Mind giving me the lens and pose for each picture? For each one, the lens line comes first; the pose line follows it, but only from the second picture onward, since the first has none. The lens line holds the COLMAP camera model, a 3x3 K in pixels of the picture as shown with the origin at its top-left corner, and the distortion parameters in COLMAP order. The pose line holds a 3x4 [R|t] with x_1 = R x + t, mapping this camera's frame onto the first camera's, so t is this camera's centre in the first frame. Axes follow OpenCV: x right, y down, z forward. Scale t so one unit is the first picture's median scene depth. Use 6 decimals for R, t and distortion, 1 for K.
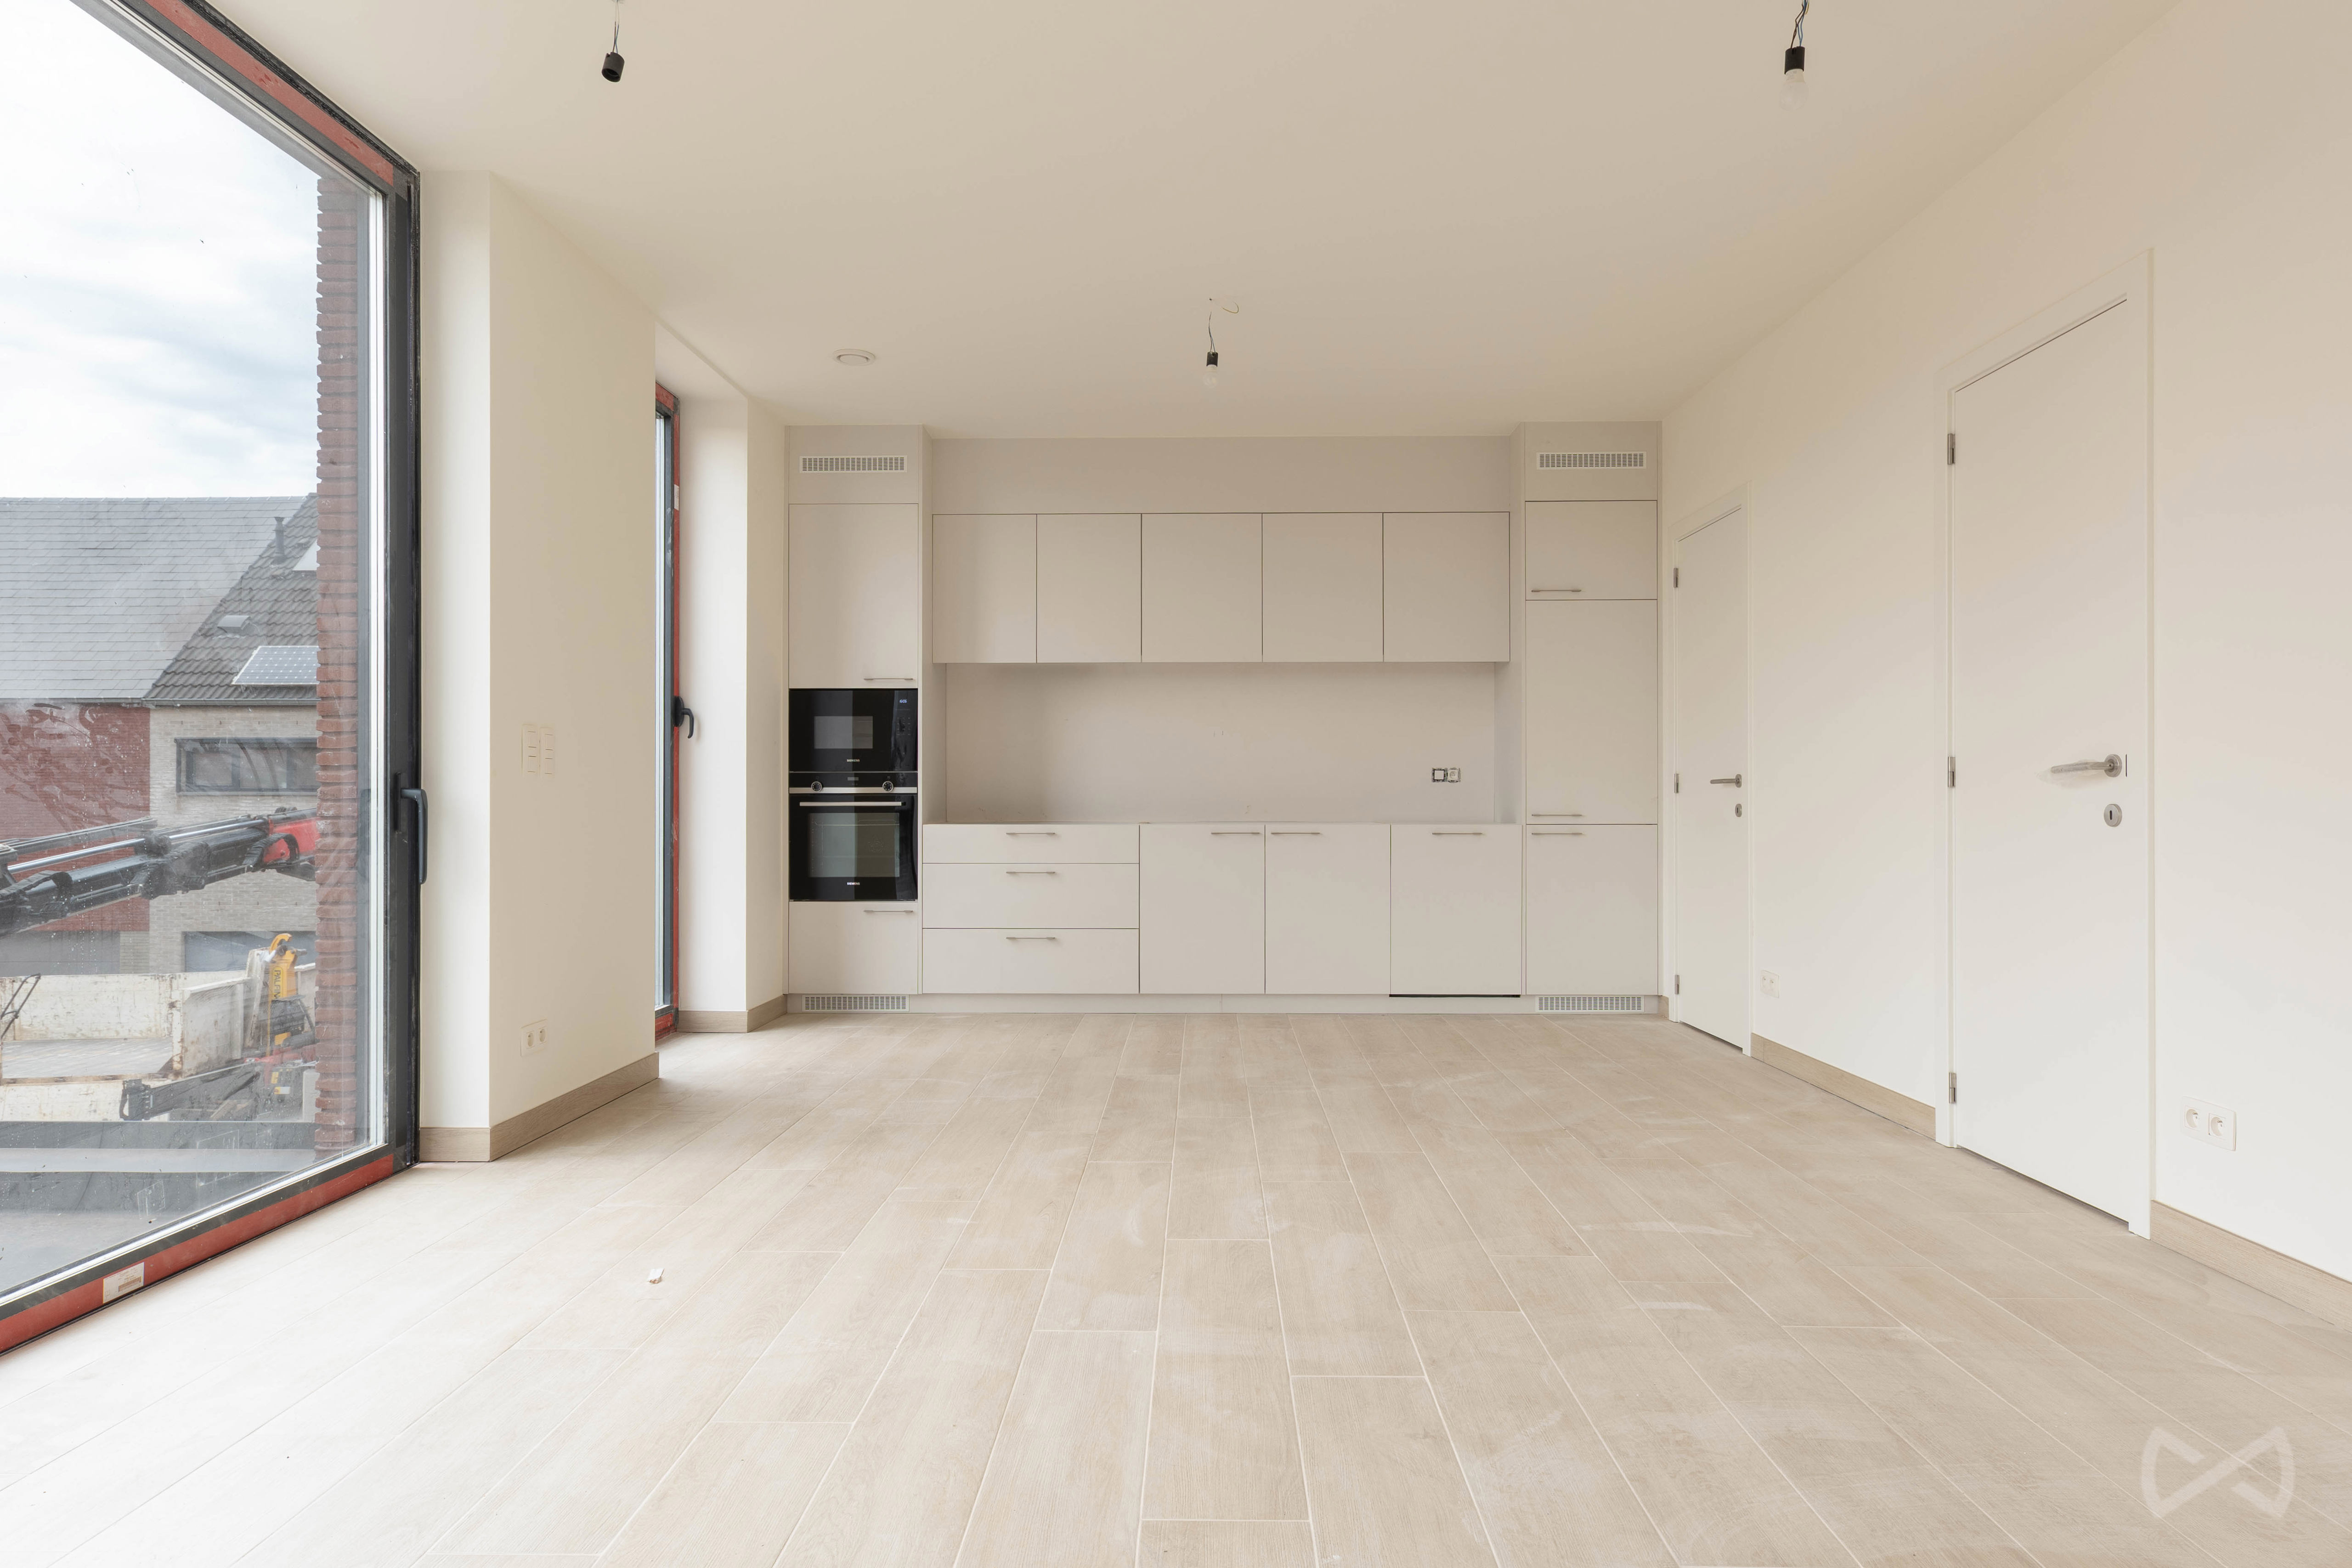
lens RADIAL K [[1381.8, 0, 1177.4], [0, 1381.8, 796.2], [0, 0, 1]] dist [0.003108, 0.004340]
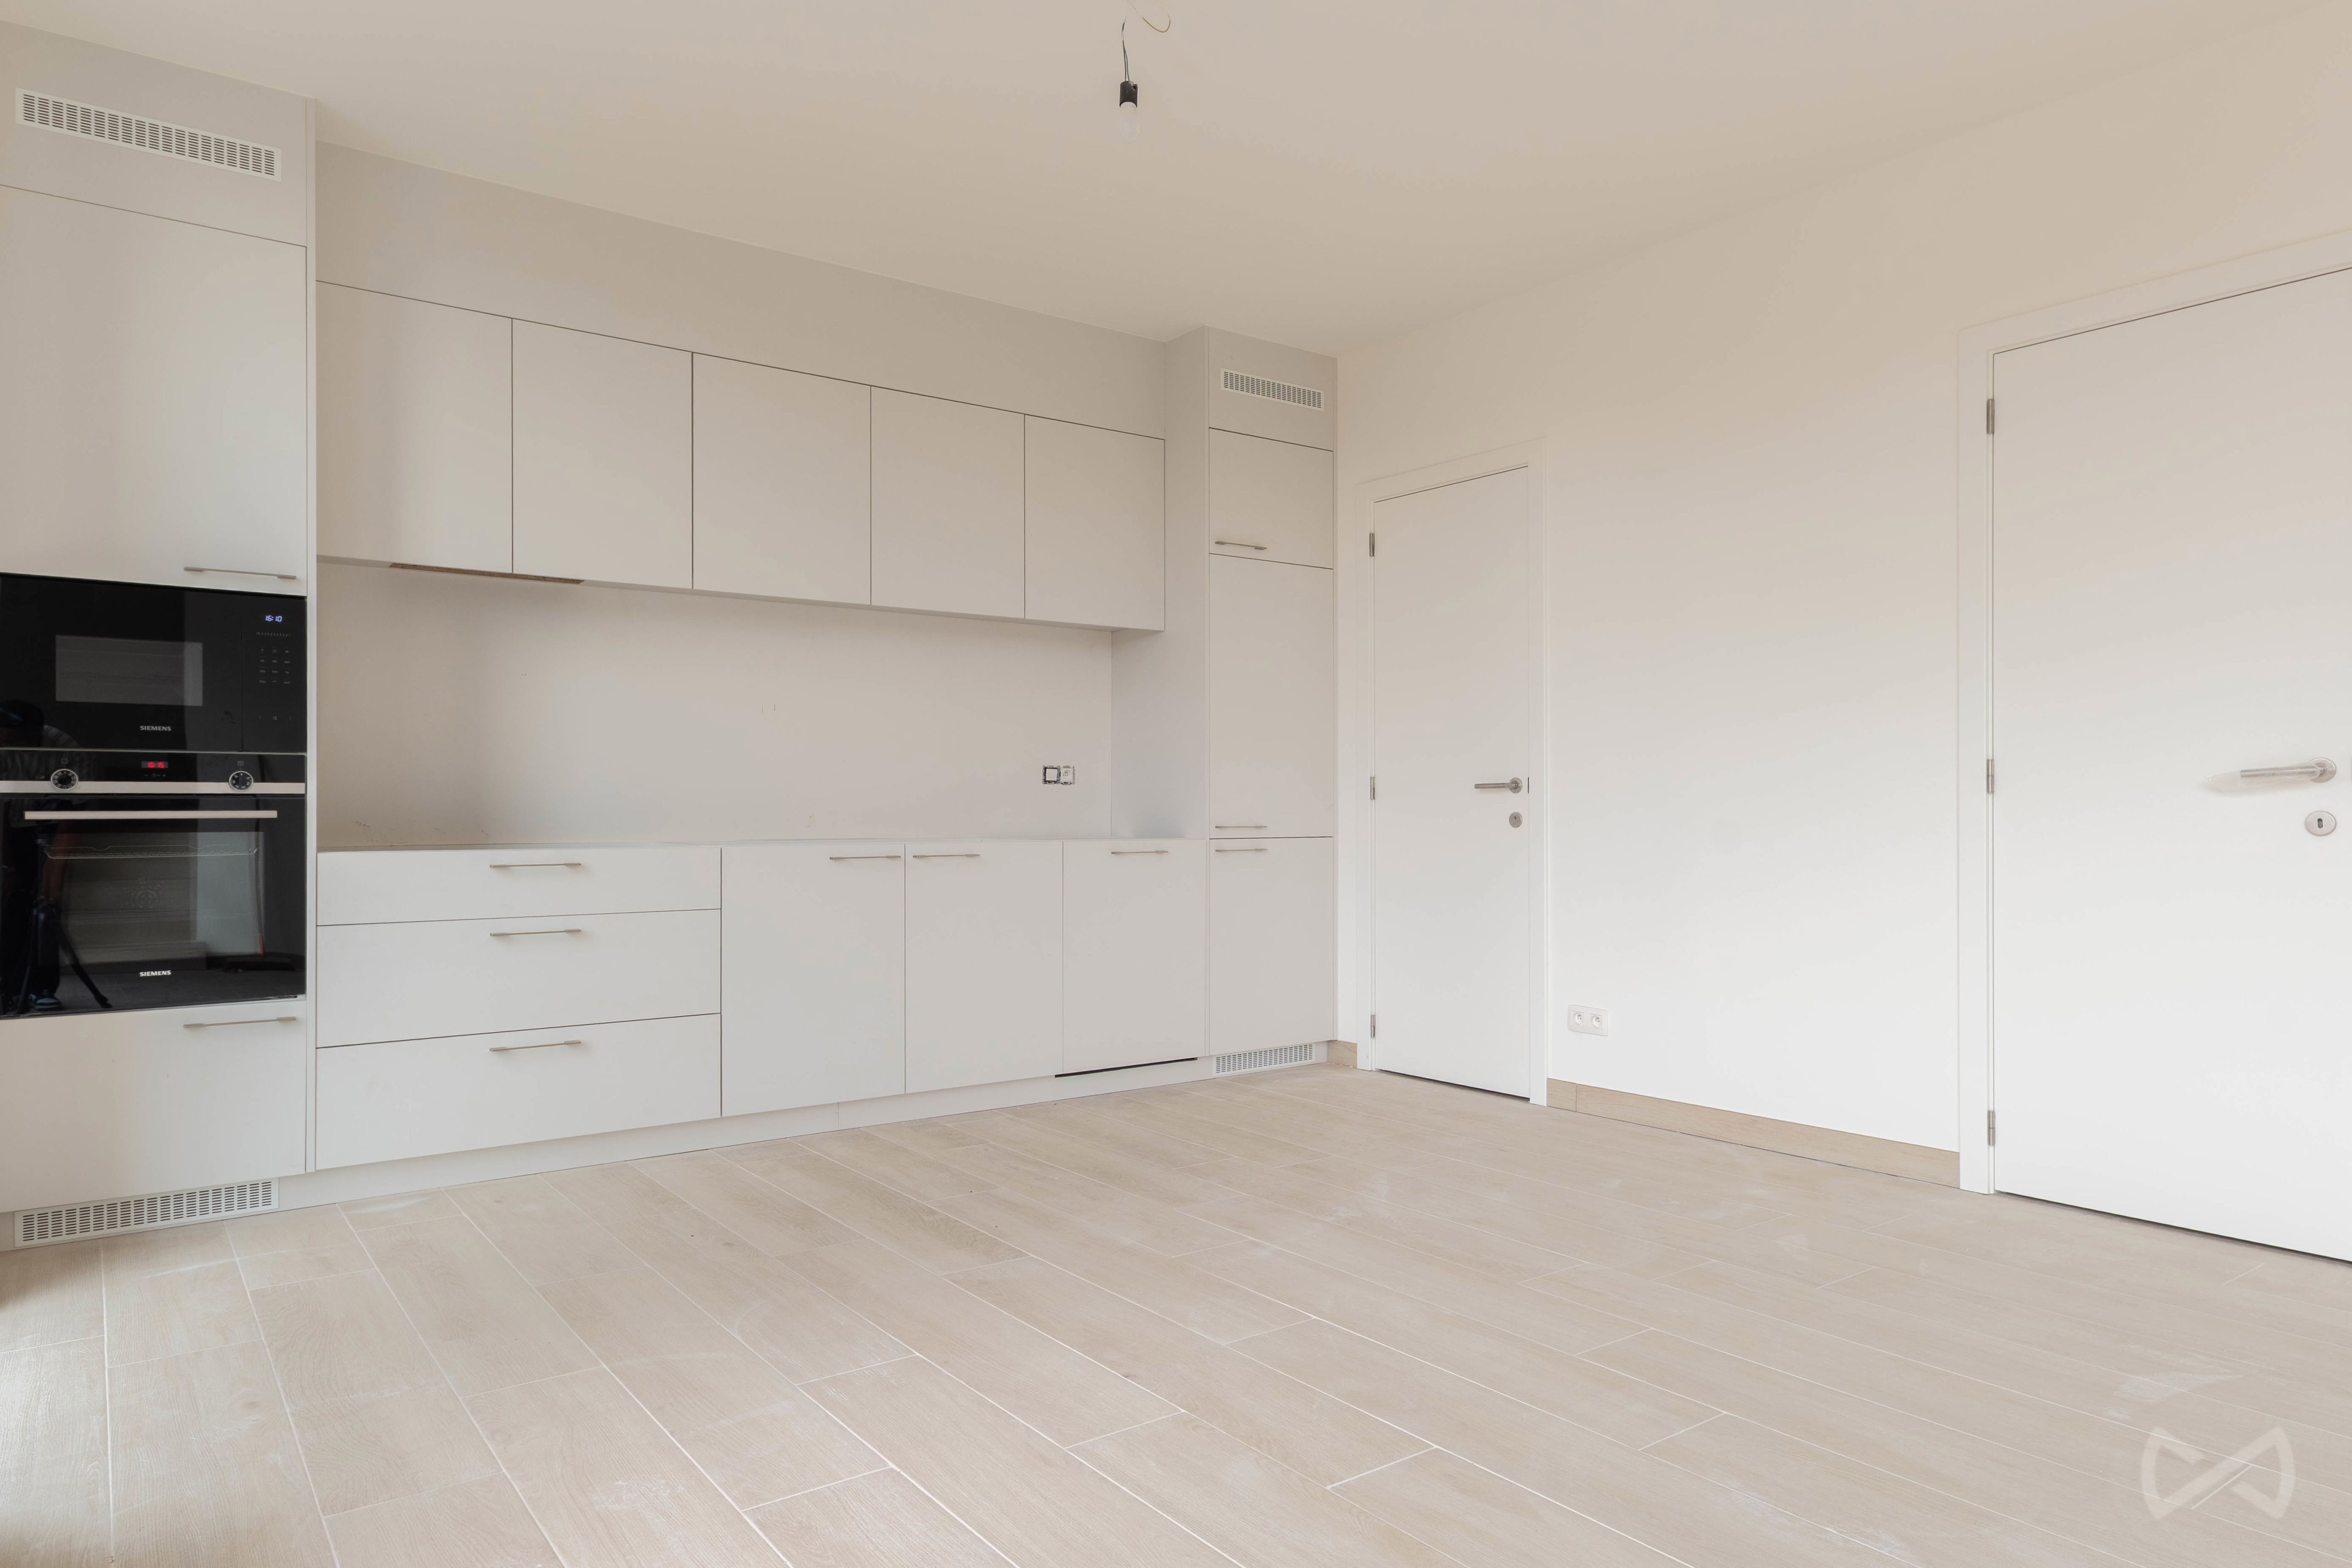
lens RADIAL K [[1461.4, 0, 1186.3], [0, 1461.4, 805.7], [0, 0, 1]] dist [0.003837, 0.004672]
pose [[0.789182, 0.001416, 0.614158, -0.316956], [-0.001331, 0.999999, -0.000596, 0.002418], [-0.614158, -0.000347, 0.789183, 0.416803]]
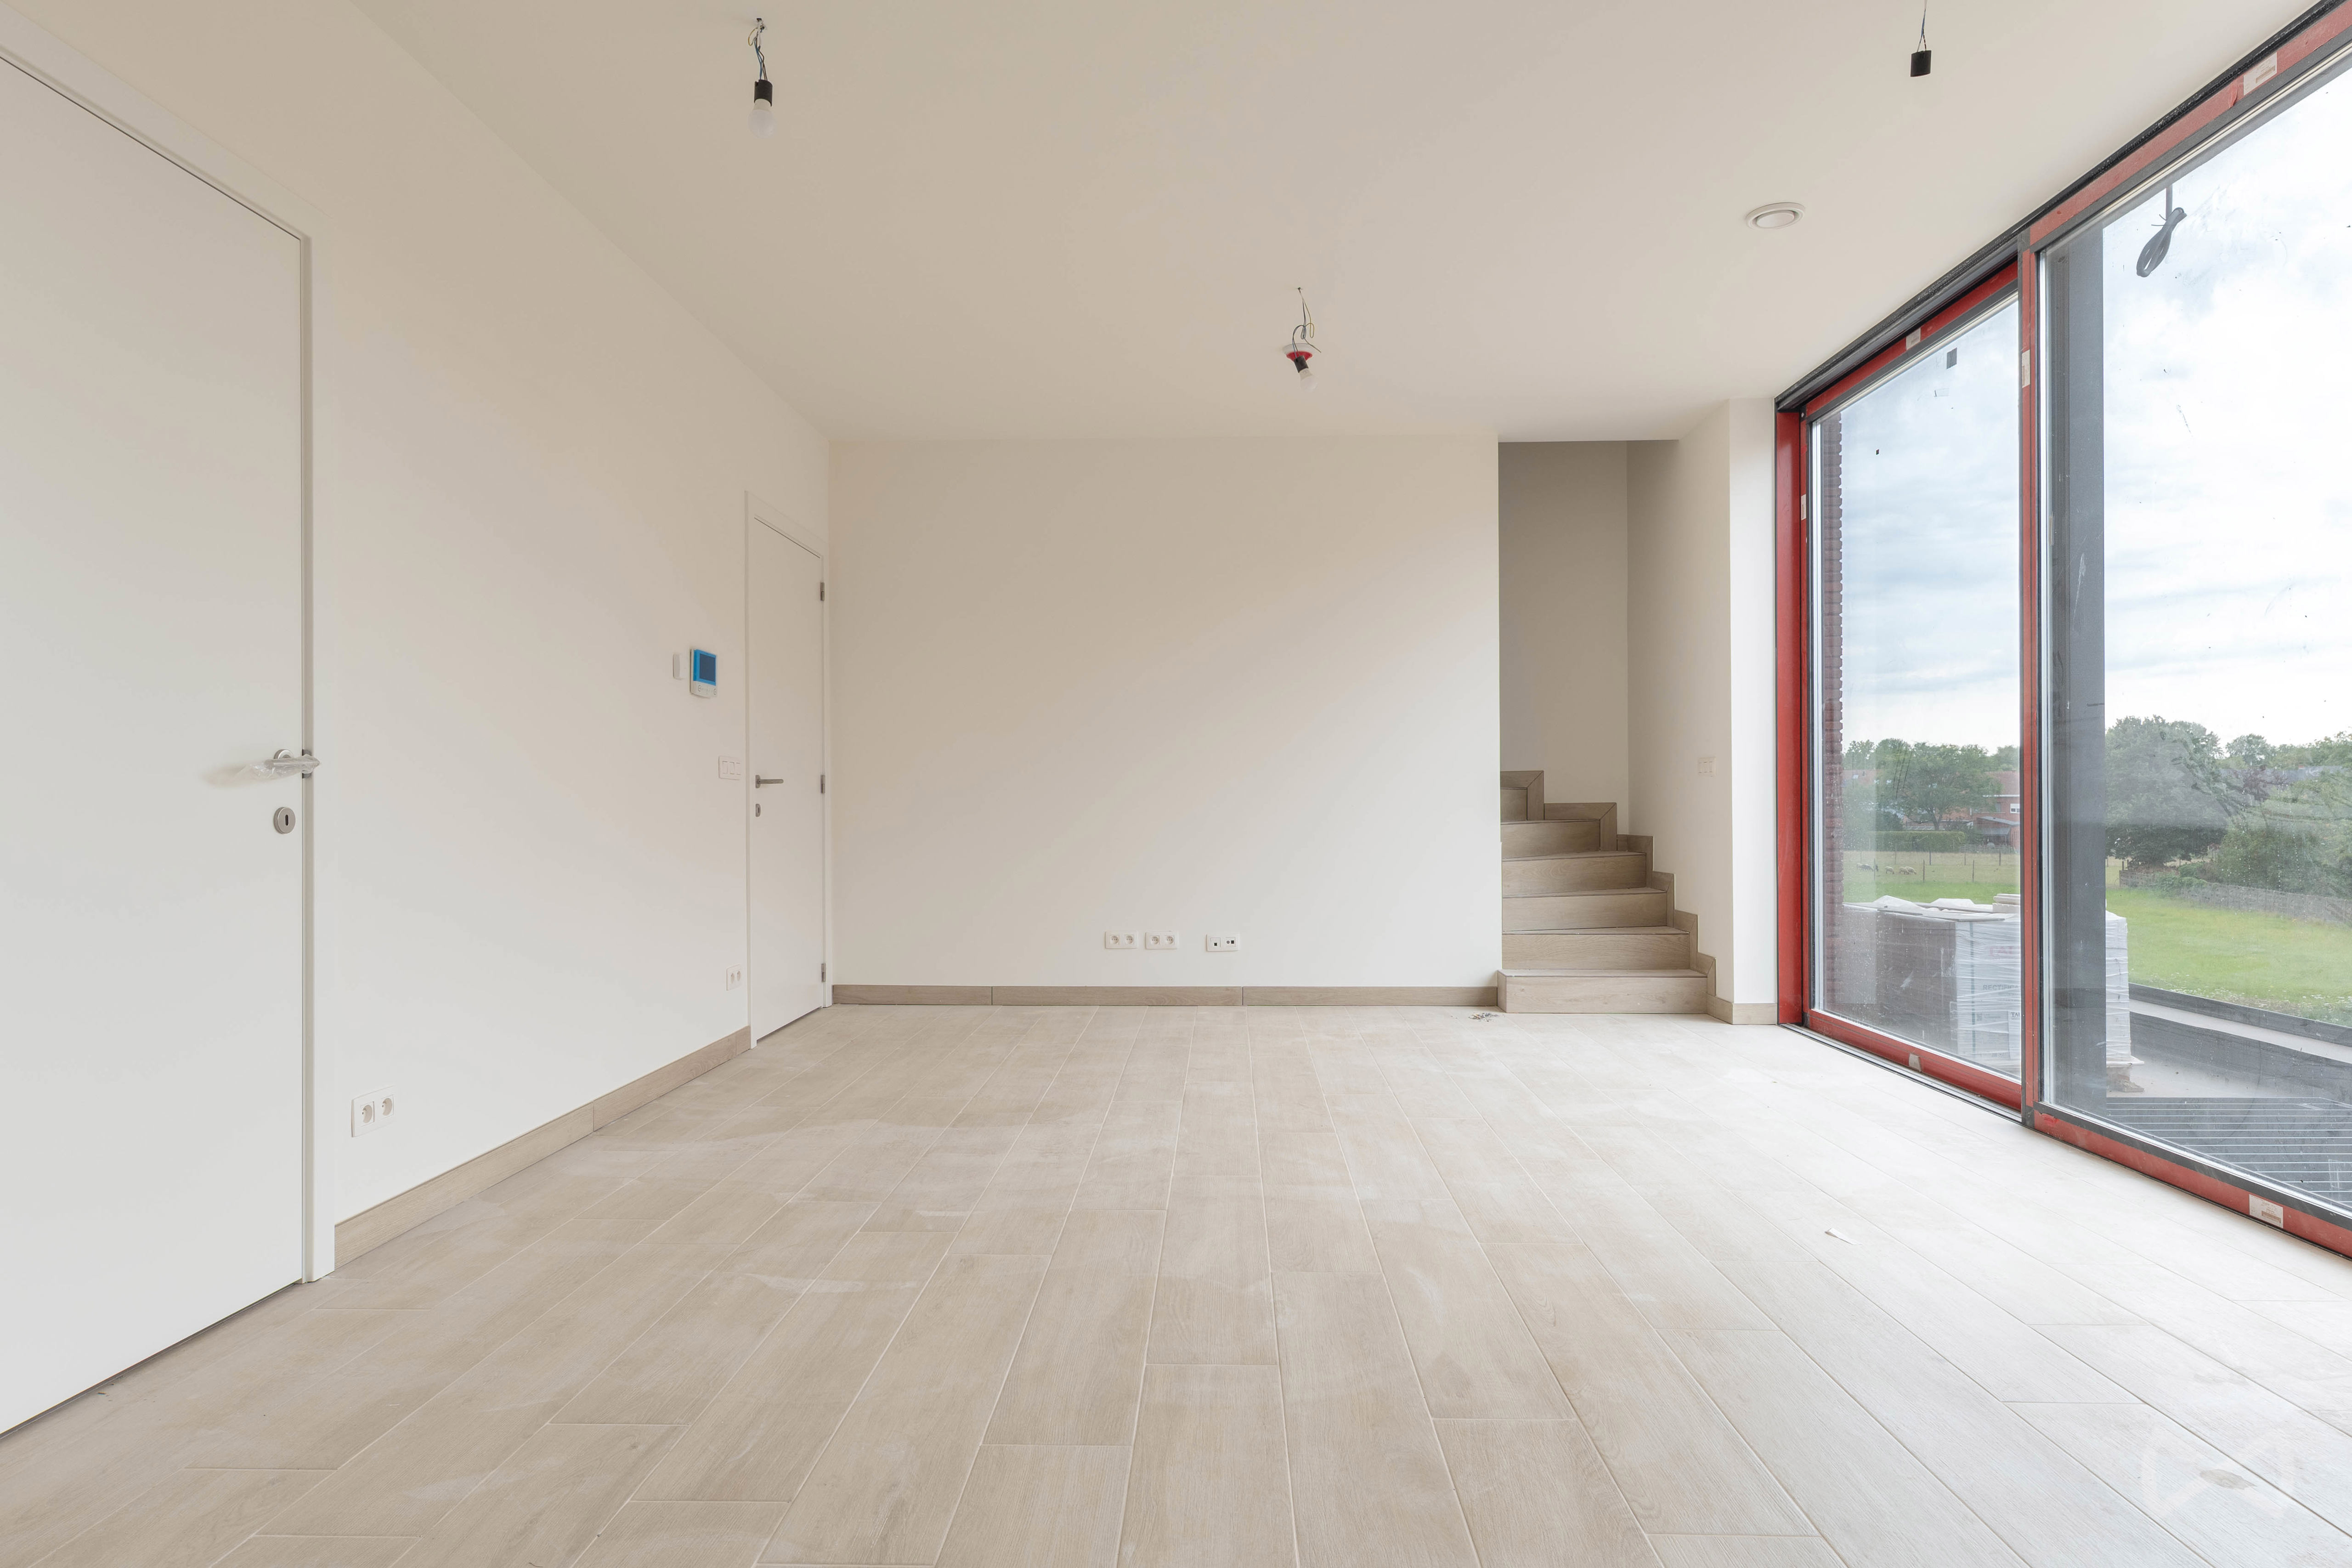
lens RADIAL K [[1367.2, 0, 1177.0], [0, 1367.2, 797.2], [0, 0, 1]] dist [0.000744, 0.001855]
pose [[-0.999867, 0.005047, 0.015506, 0.065540], [0.004952, 0.999969, -0.006174, 0.004392], [-0.015536, -0.006096, -0.999861, 1.110285]]
